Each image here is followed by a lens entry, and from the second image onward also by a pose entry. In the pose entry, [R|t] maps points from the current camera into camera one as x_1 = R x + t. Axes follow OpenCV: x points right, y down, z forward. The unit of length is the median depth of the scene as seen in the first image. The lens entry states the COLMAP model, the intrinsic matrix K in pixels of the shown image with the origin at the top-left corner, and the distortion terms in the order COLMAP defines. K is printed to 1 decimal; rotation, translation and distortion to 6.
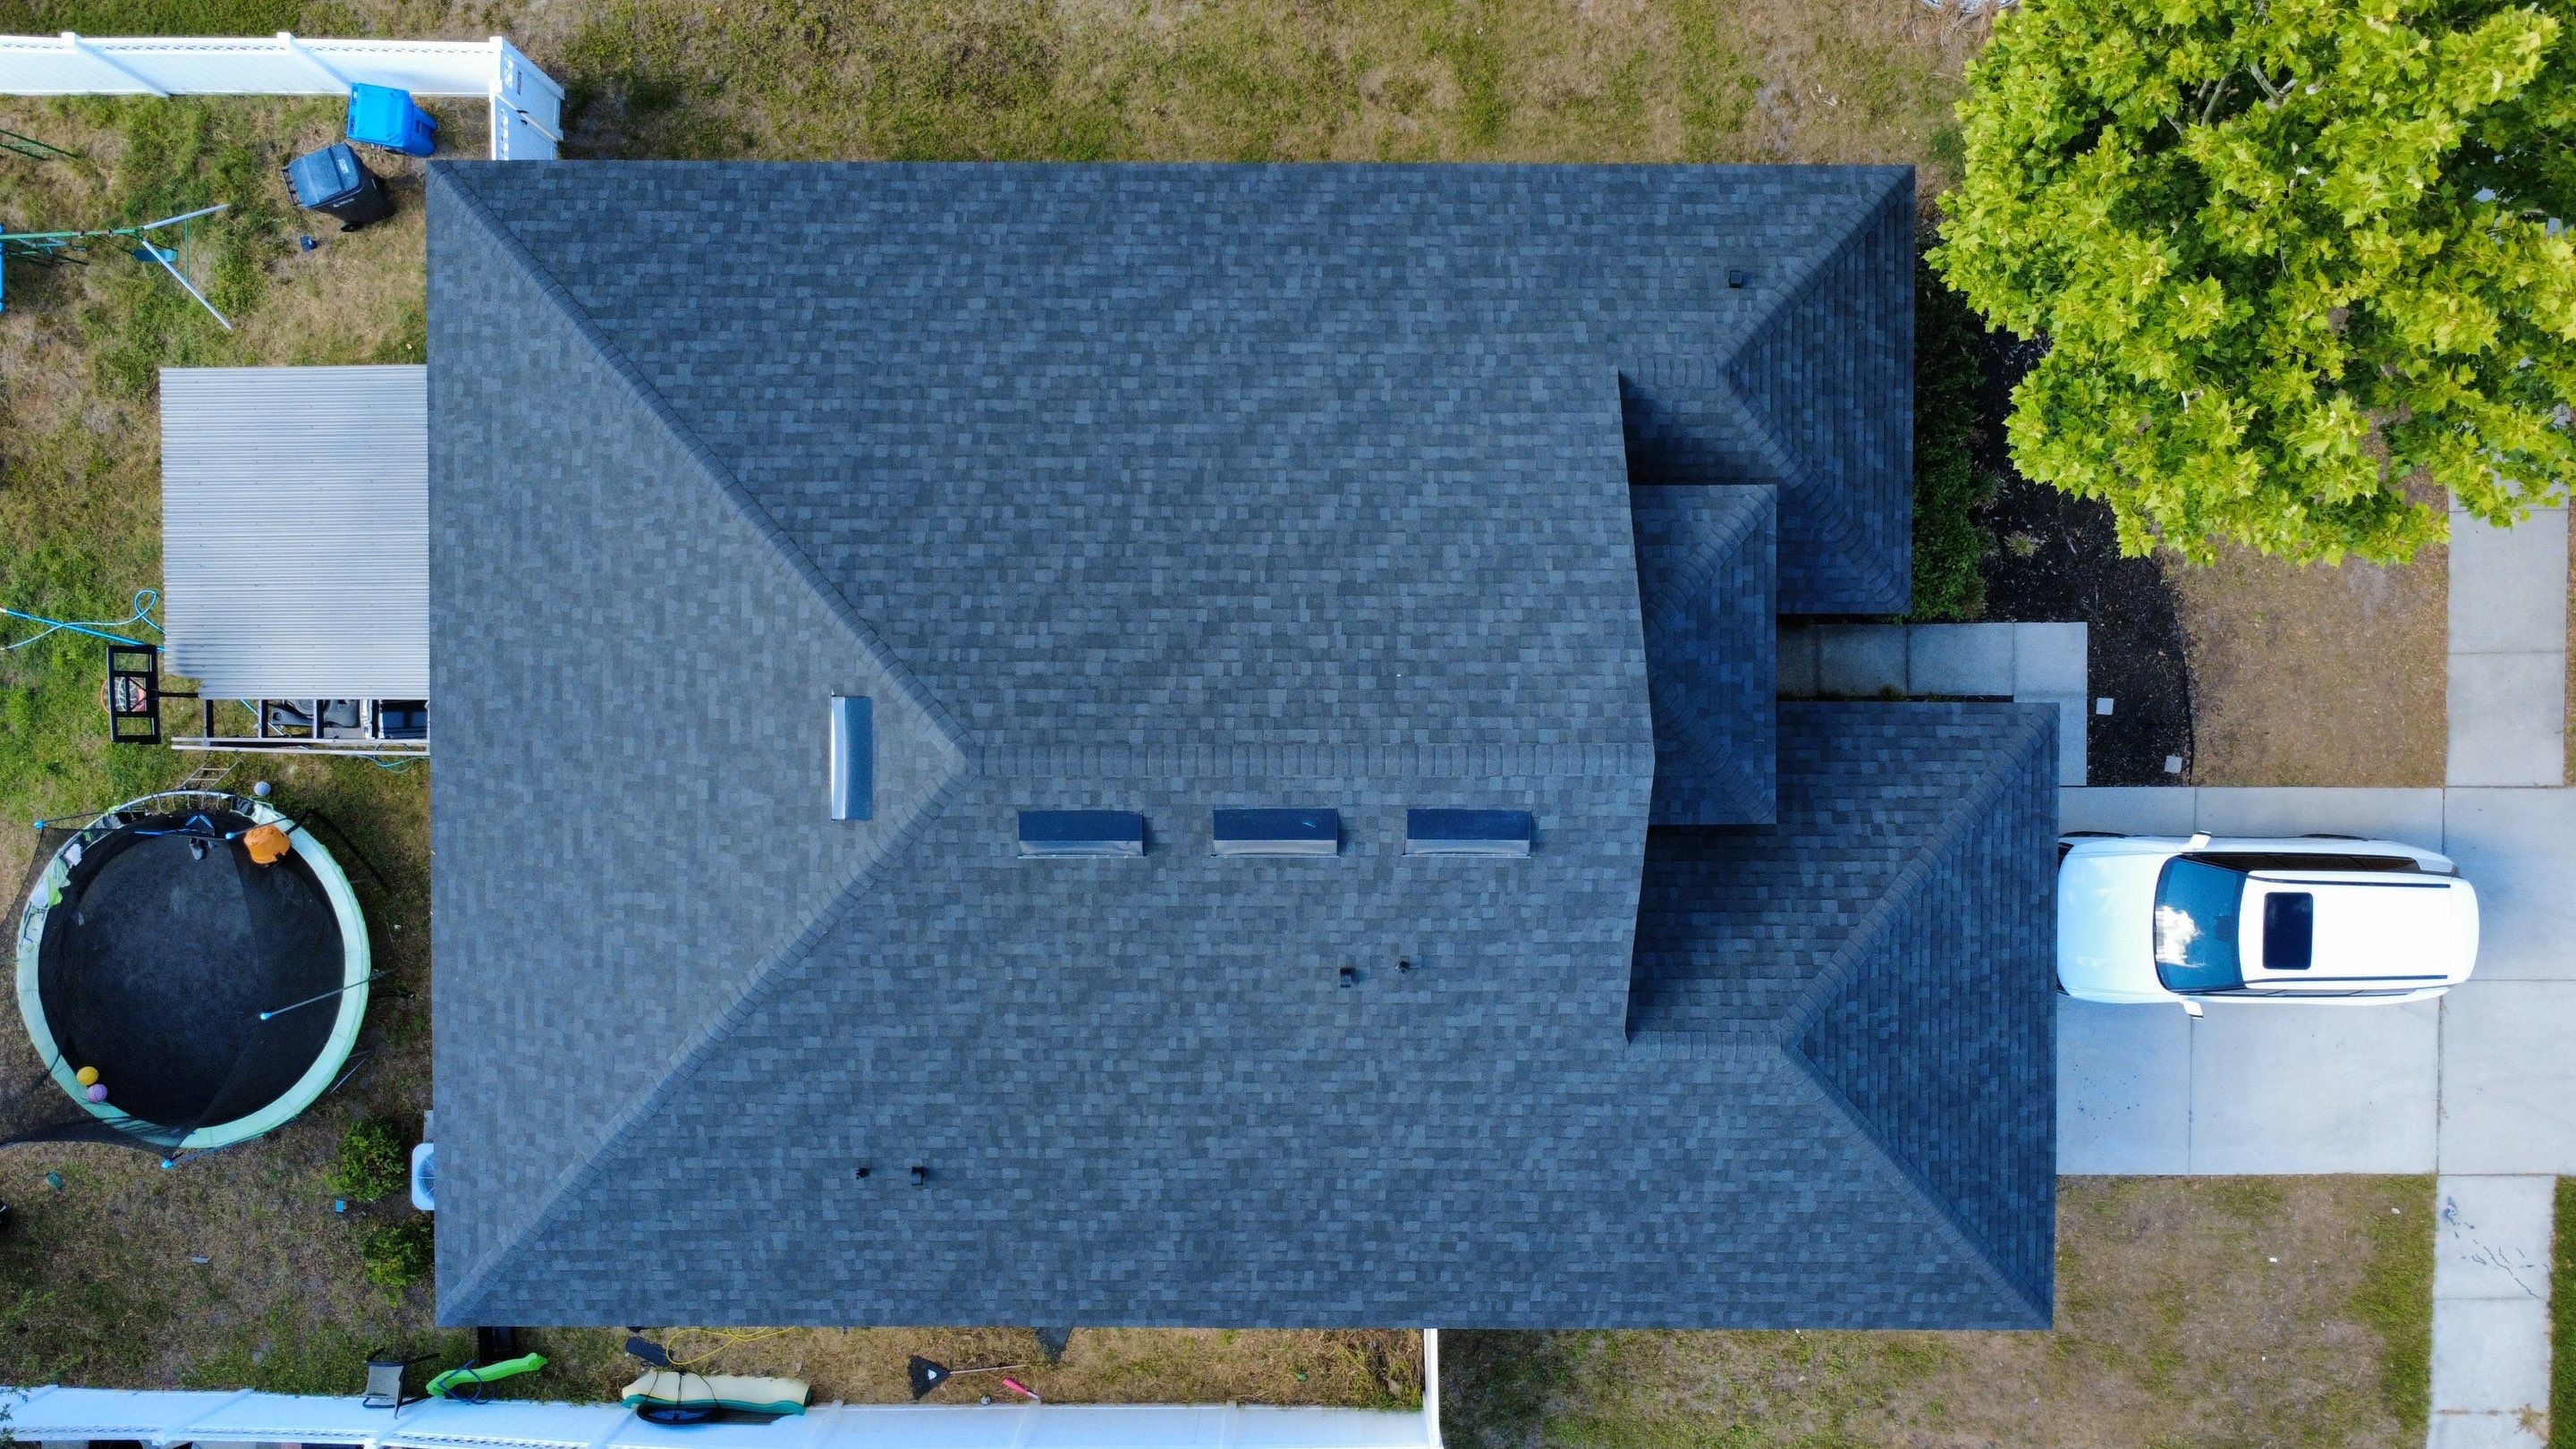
lens RADIAL K [[1874.8, 0, 1282.5], [0, 1874.8, 720.3], [0, 0, 1]] dist [-0.003085, 0.007962]
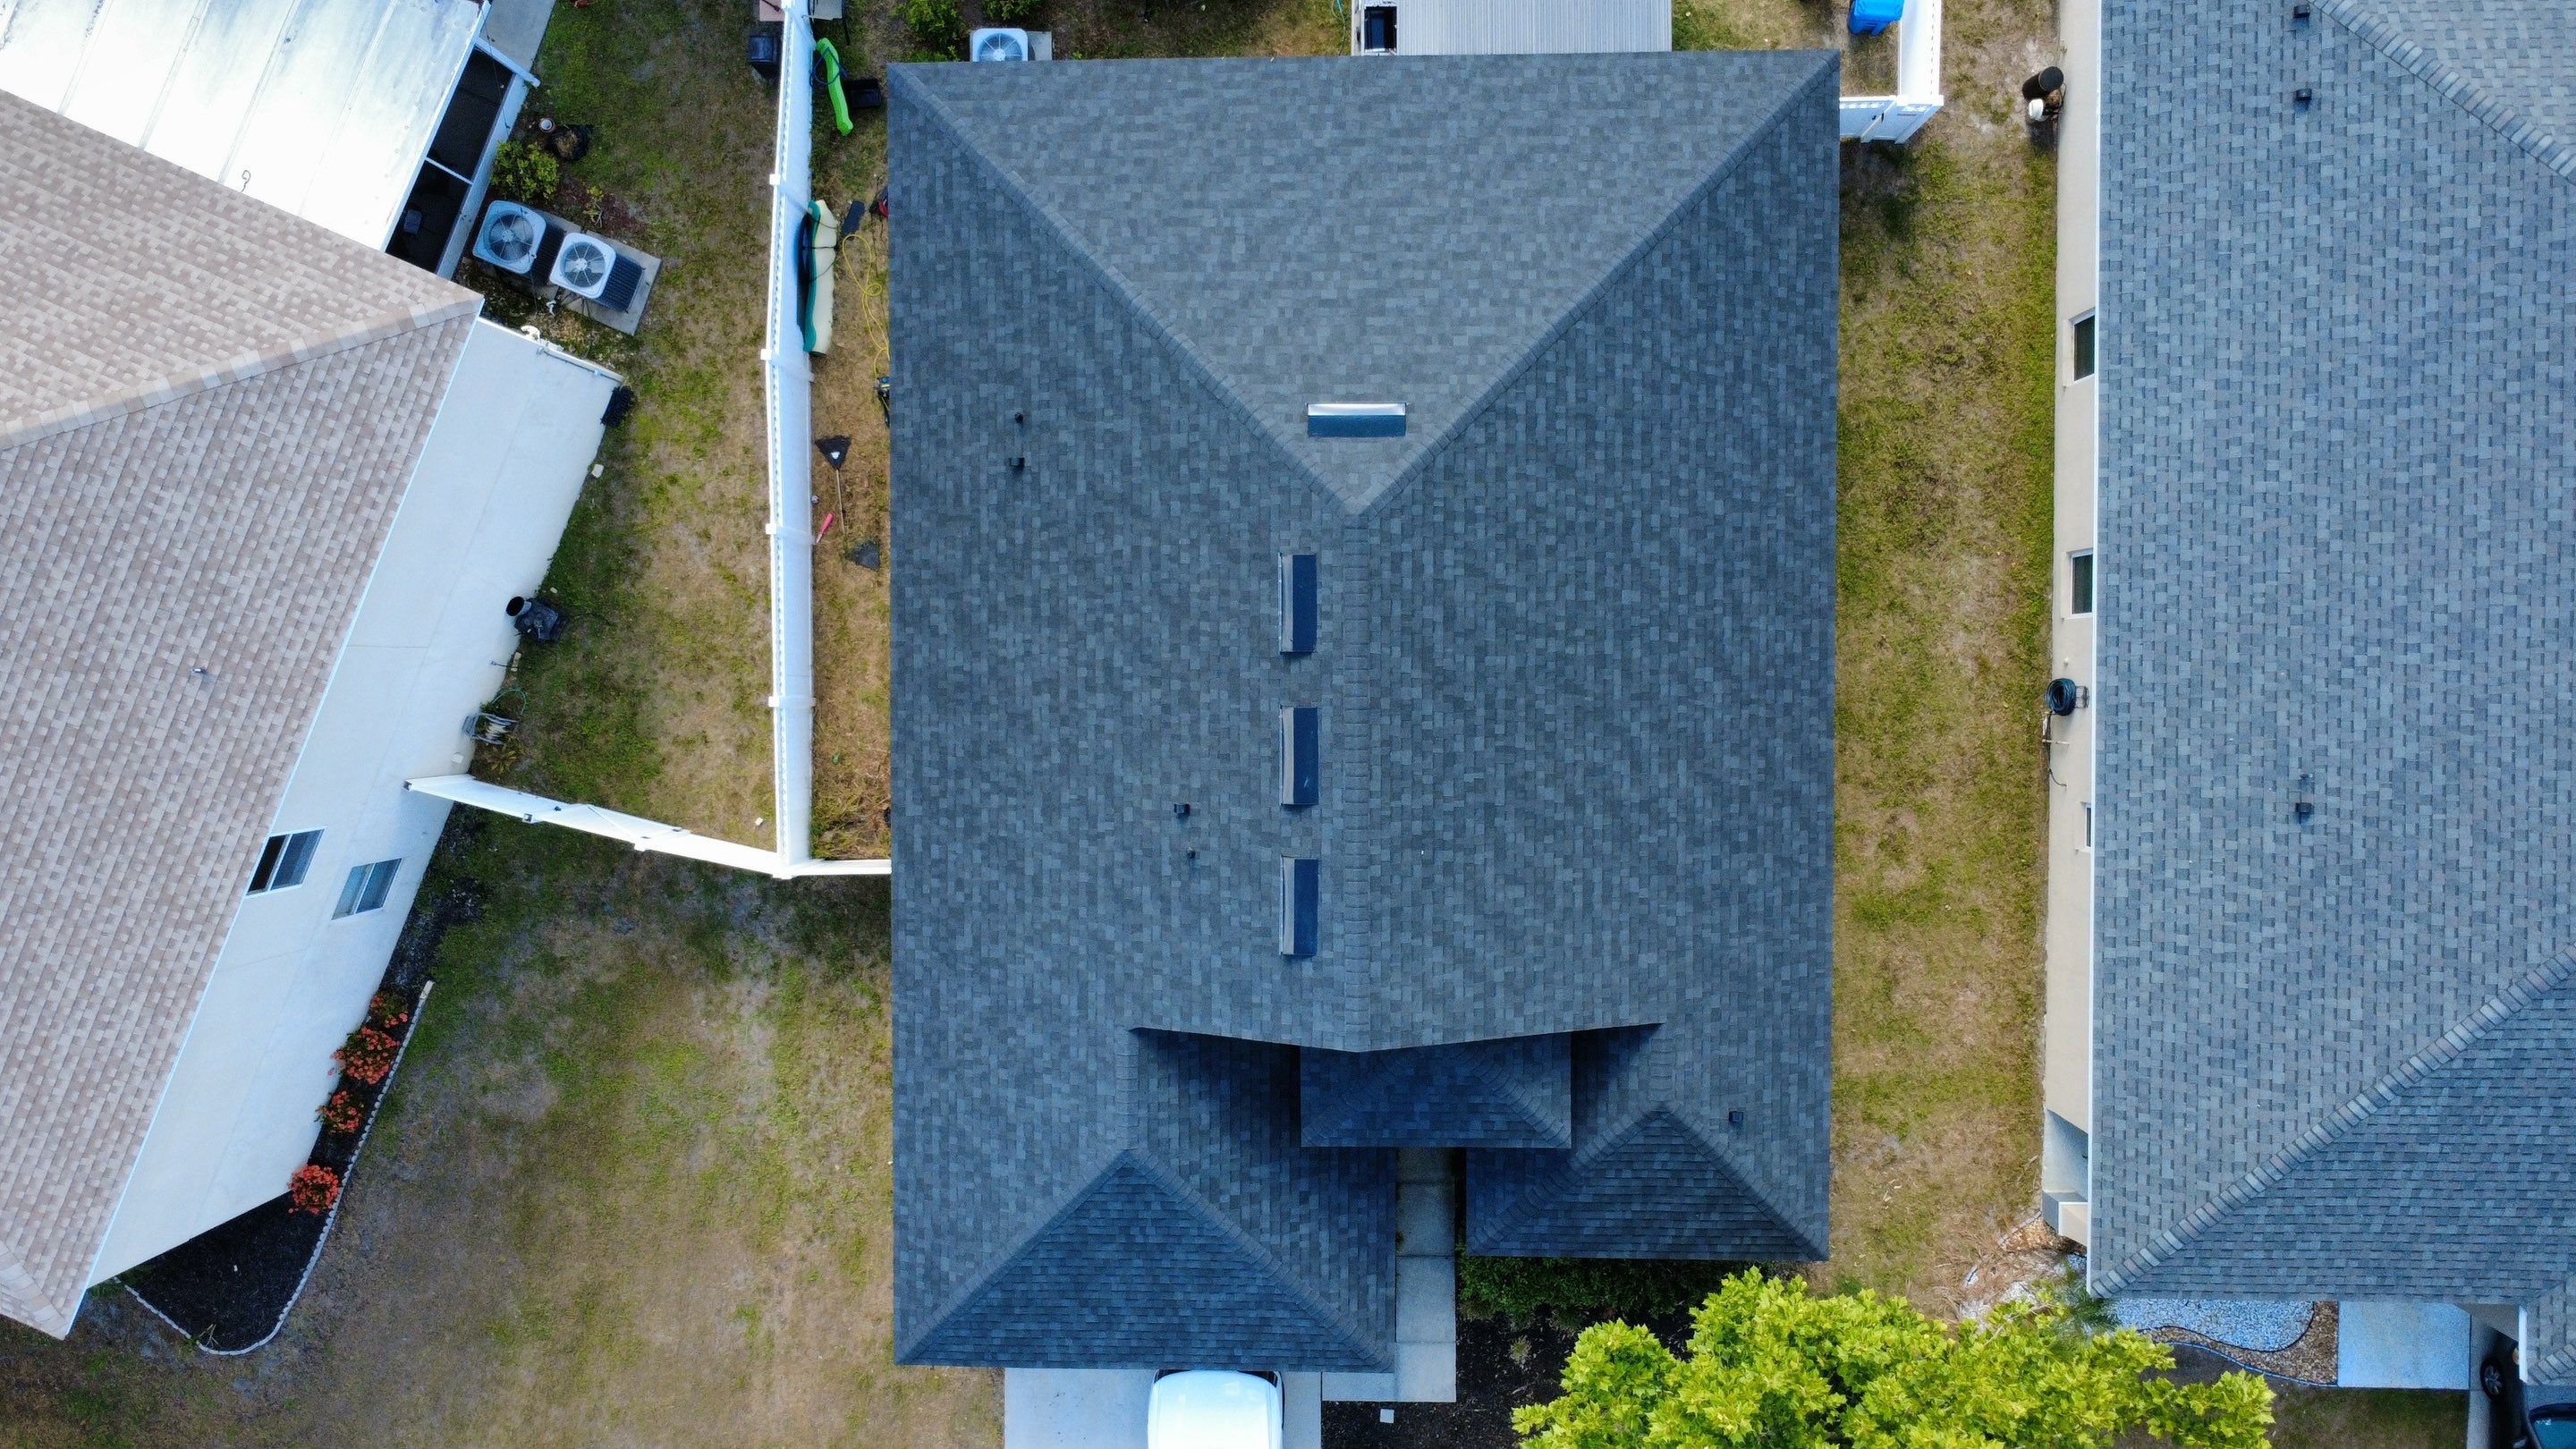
lens RADIAL K [[1874.8, 0, 1284.3], [0, 1874.8, 719.4], [0, 0, 1]] dist [-0.003085, 0.007962]
pose [[0.001535, 0.999649, 0.026443, -0.054952], [-0.999744, 0.000937, 0.022604, 0.036230], [0.022571, -0.026471, 0.999395, -0.242678]]
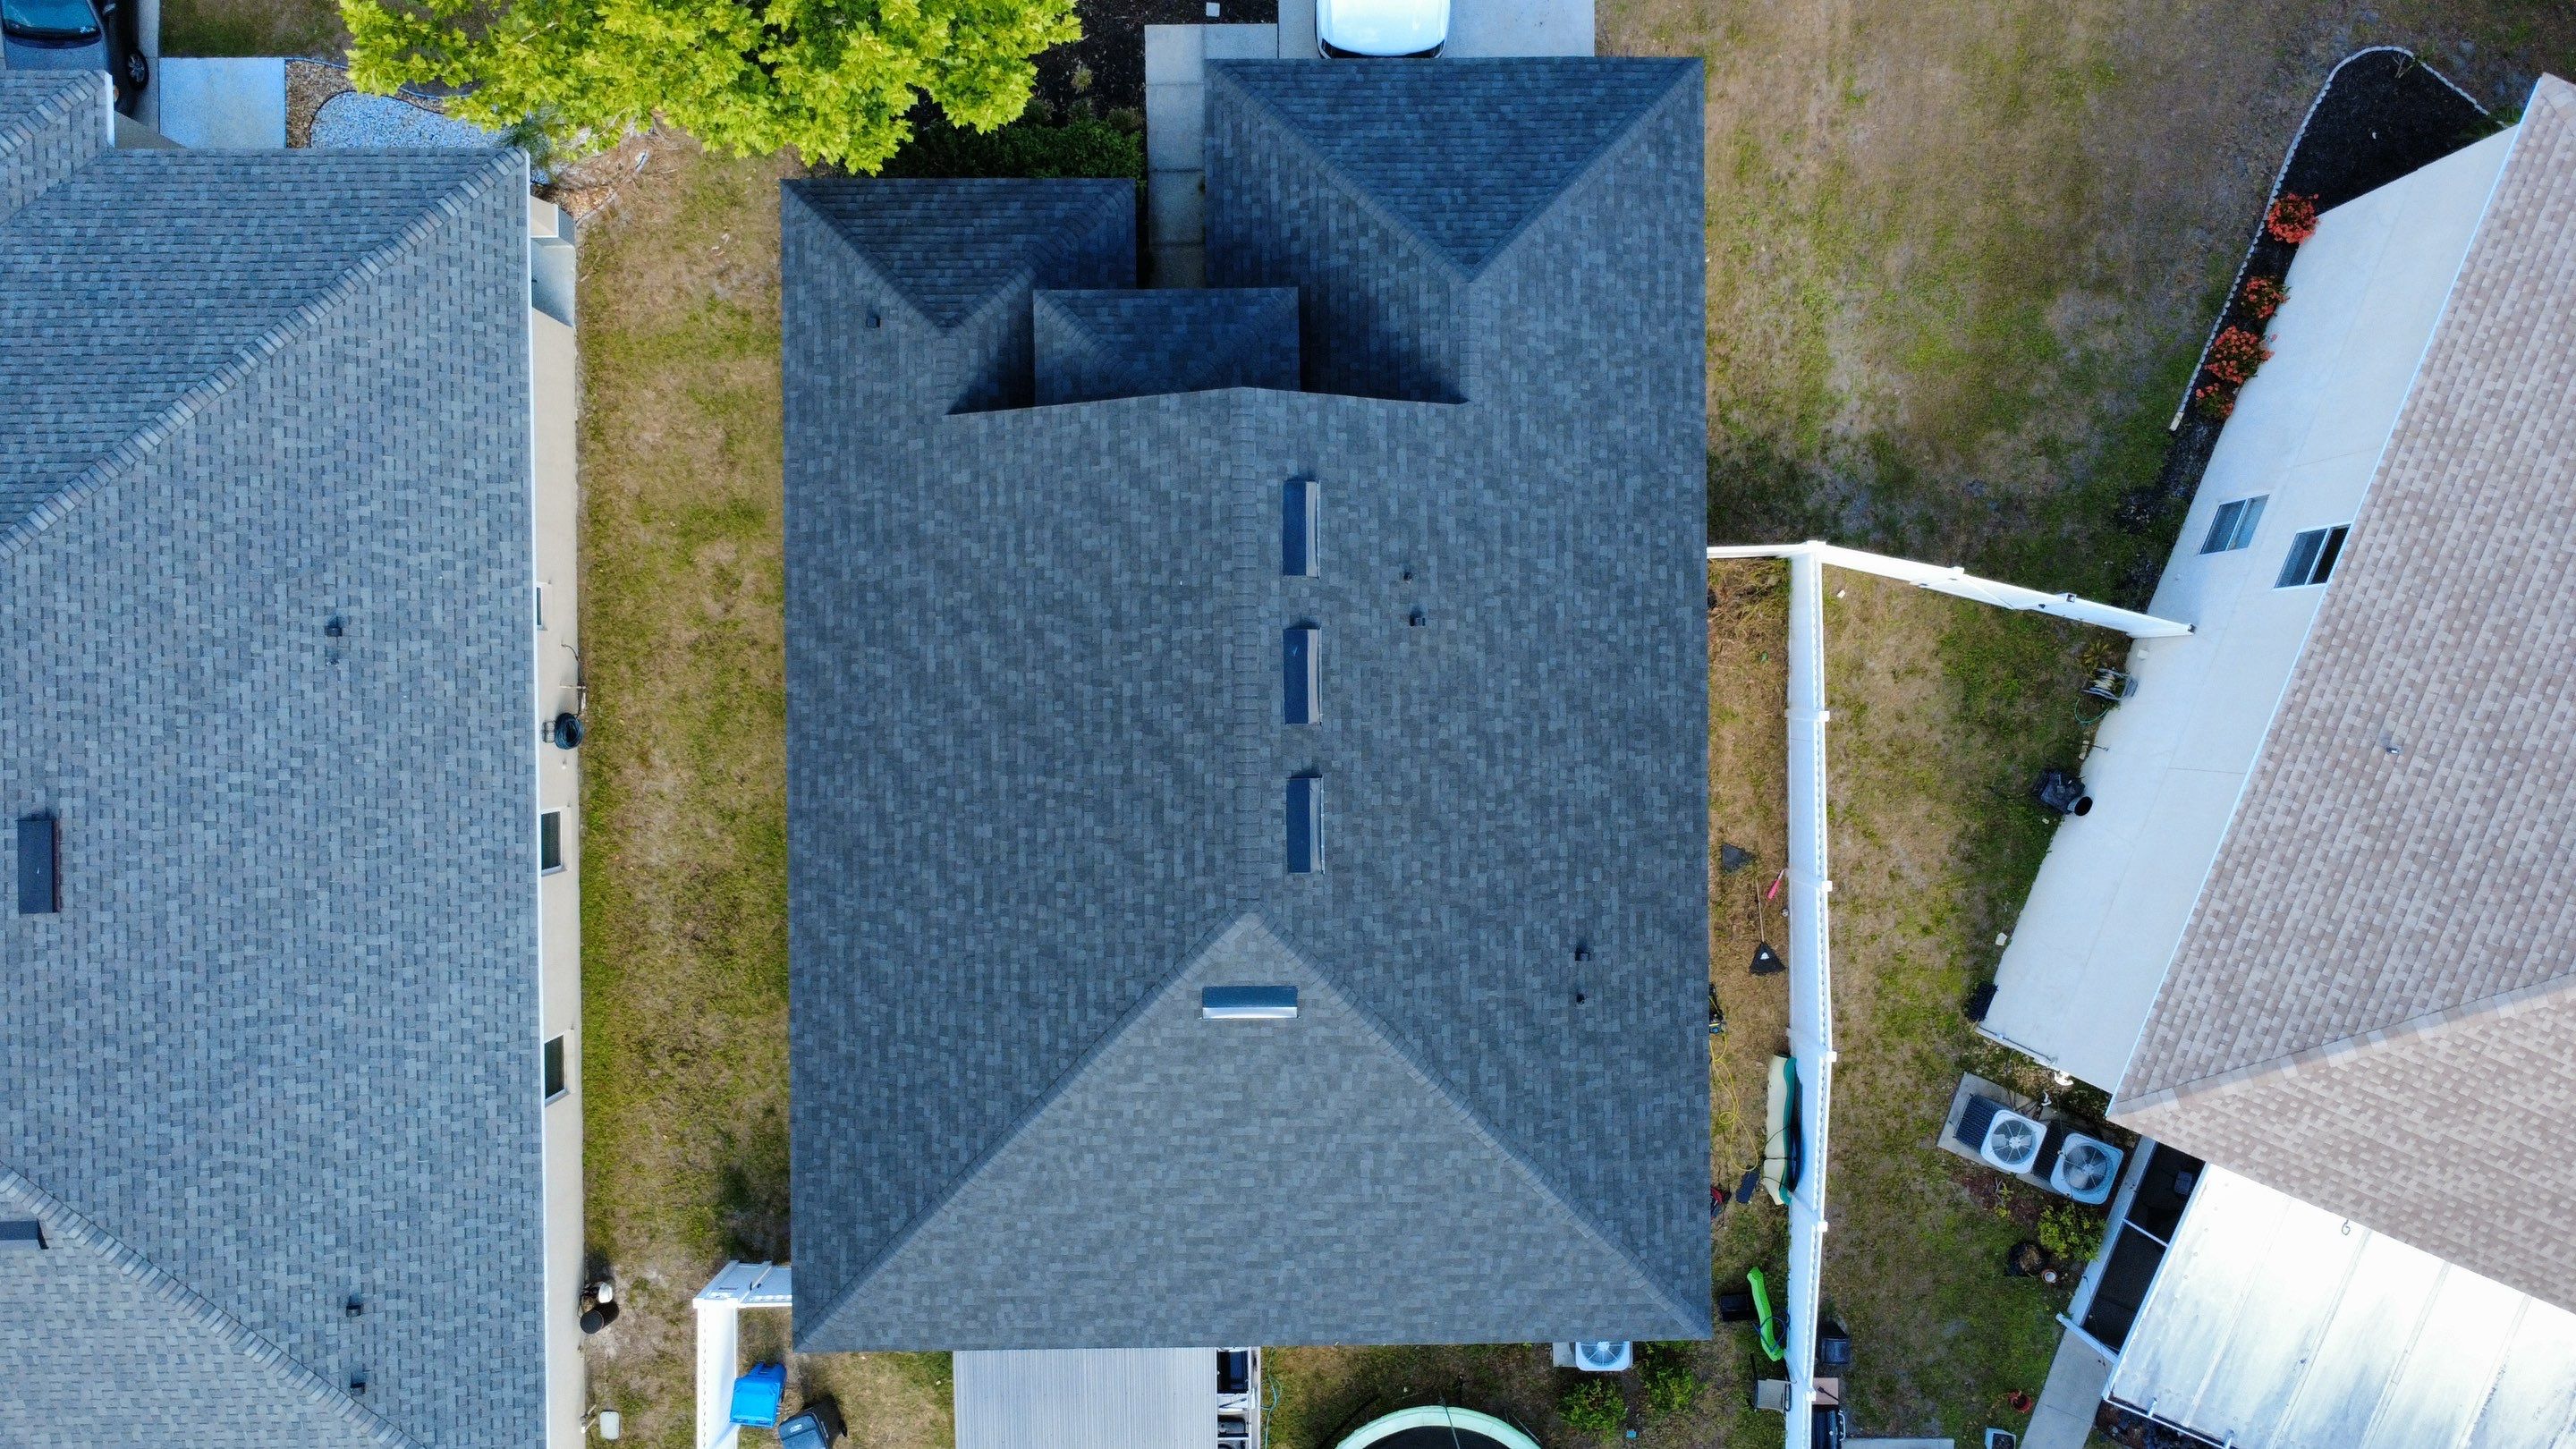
lens RADIAL K [[1874.8, 0, 1284.9], [0, 1874.8, 722.0], [0, 0, 1]] dist [-0.003085, 0.007962]
pose [[-0.010642, -0.999885, -0.010799, -0.018758], [0.999923, -0.010573, -0.006482, 0.049368], [0.006367, -0.010867, 0.999921, -0.270824]]
